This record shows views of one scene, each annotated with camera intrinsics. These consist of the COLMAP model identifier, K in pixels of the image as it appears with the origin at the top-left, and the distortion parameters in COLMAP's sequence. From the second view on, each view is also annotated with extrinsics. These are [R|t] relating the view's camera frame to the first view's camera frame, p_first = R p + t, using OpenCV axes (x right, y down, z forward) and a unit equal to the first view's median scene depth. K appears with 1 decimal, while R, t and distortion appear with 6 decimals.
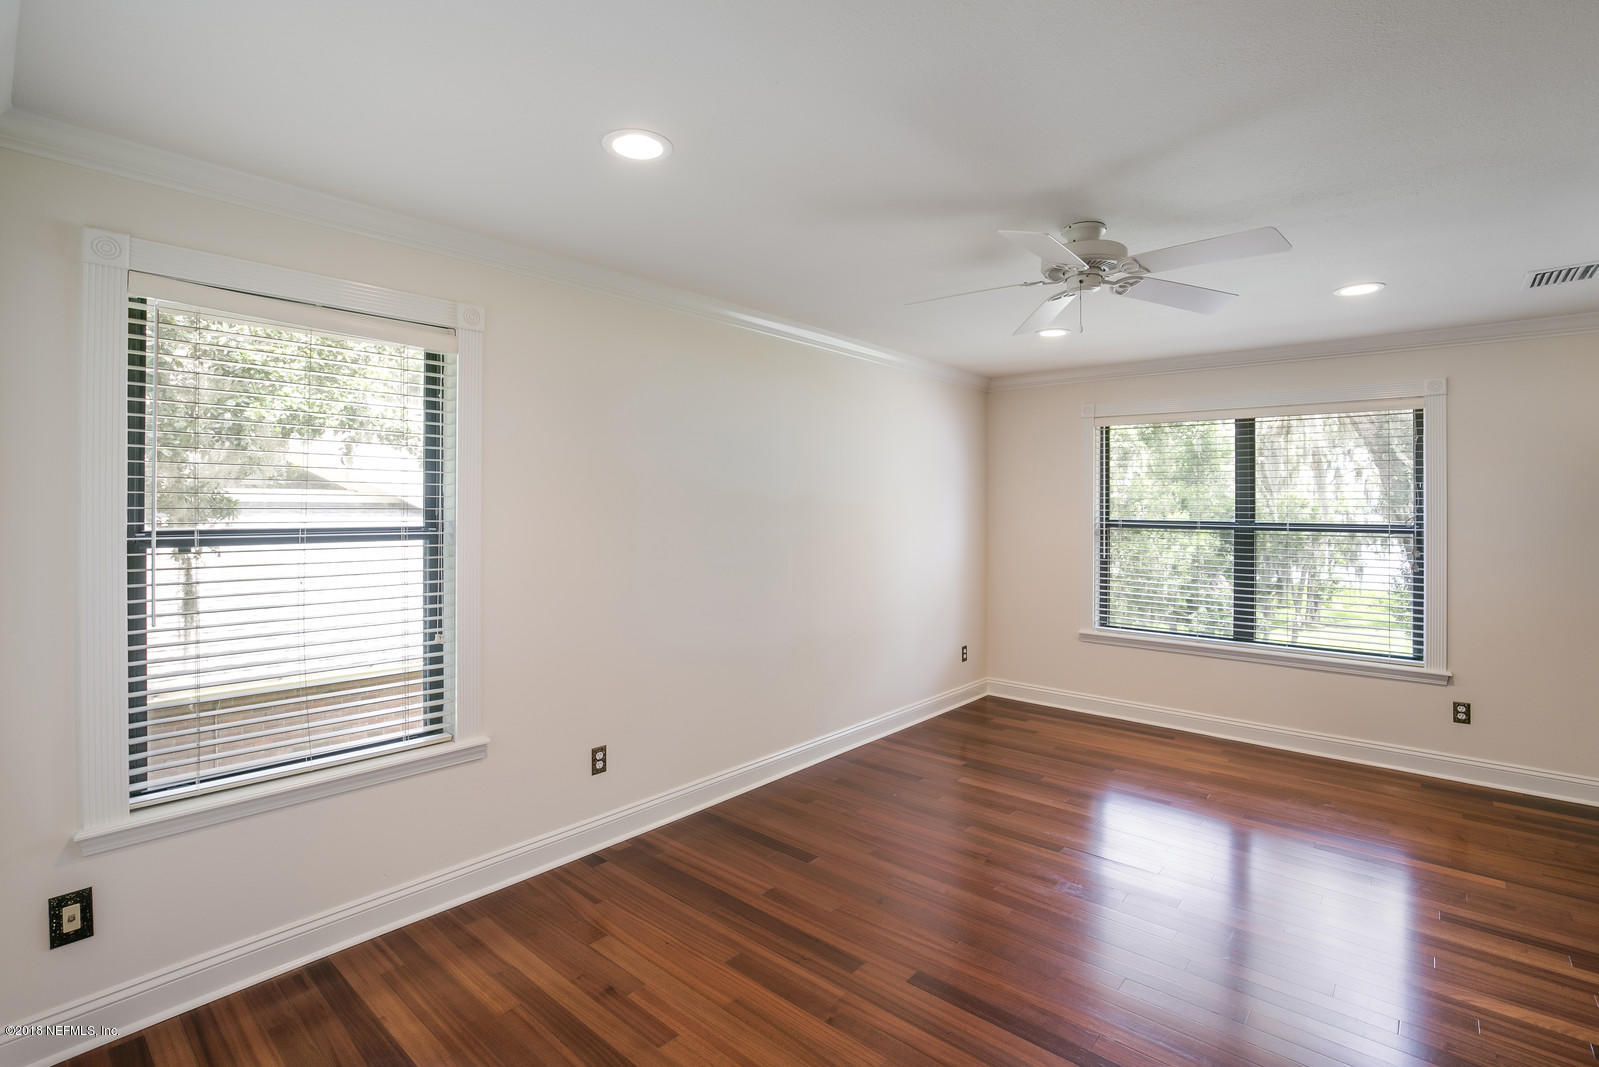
lens RADIAL K [[736.5, 0, 816.5], [0, 736.5, 510.2], [0, 0, 1]] dist [-0.004535, -0.000560]
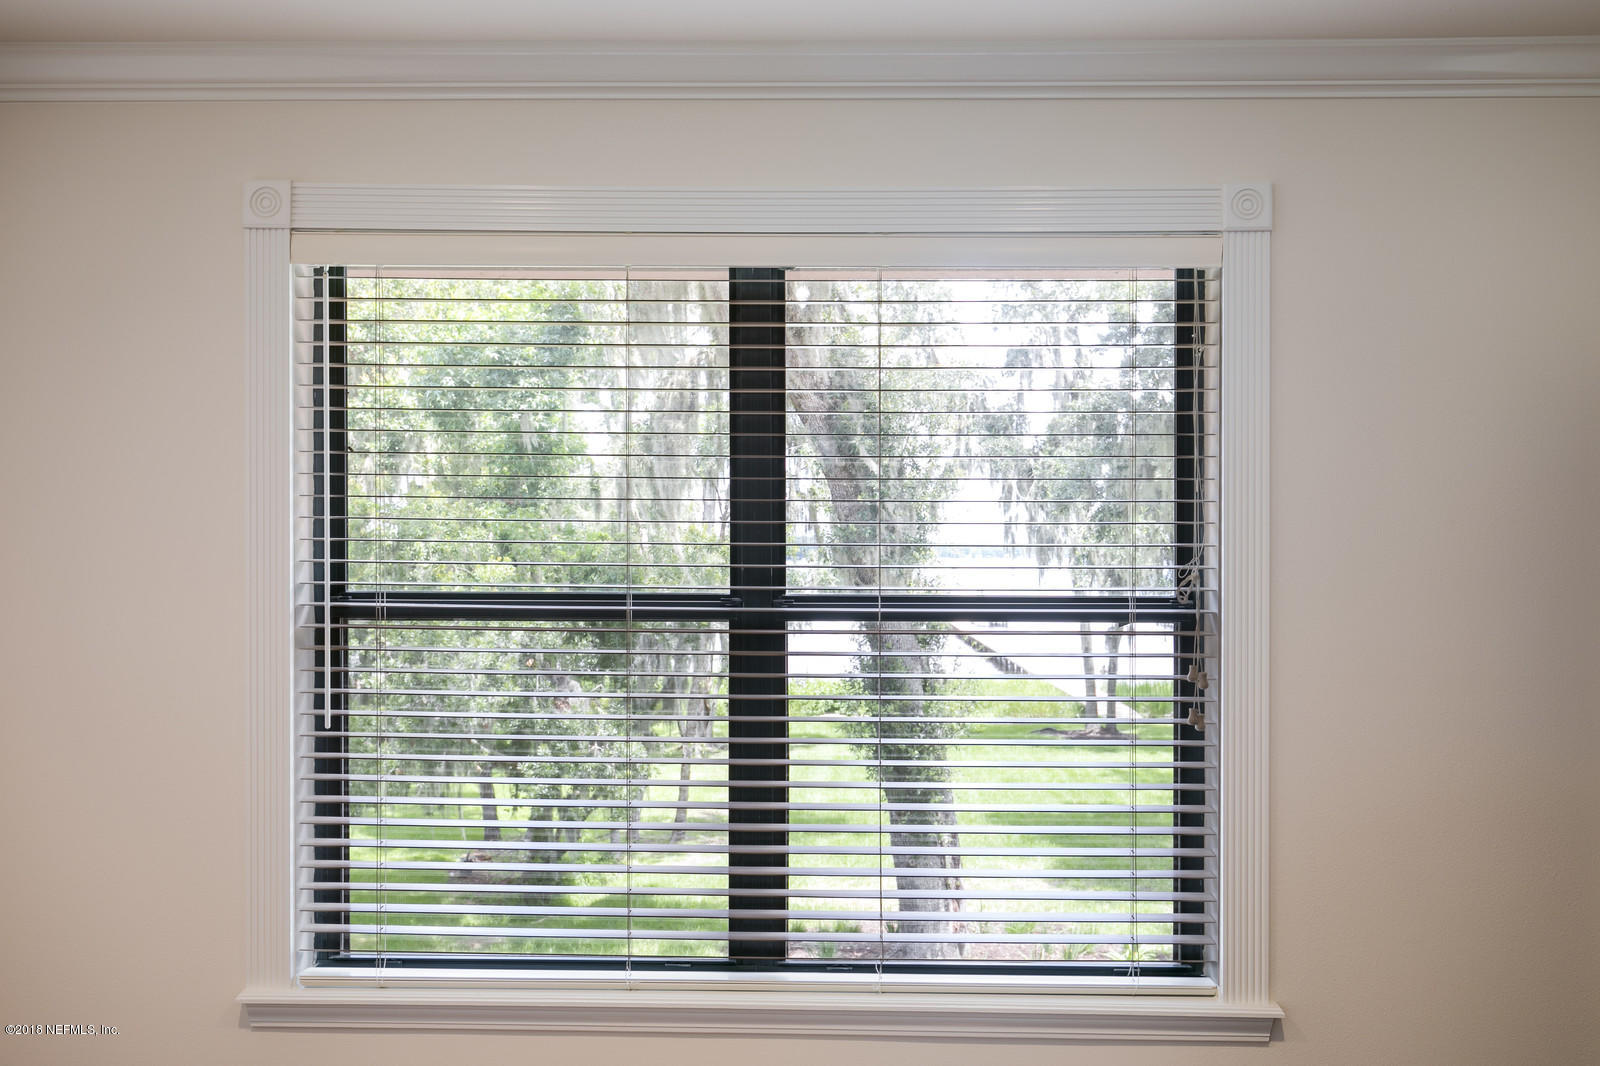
lens RADIAL K [[1378.8, 0, 802.6], [0, 1378.8, 543.8], [0, 0, 1]] dist [-0.015054, -0.004047]
pose [[0.770520, 0.003137, 0.637408, 0.192214], [0.005567, 0.999917, -0.011651, 0.000854], [-0.637392, 0.012526, 0.770438, 0.470056]]
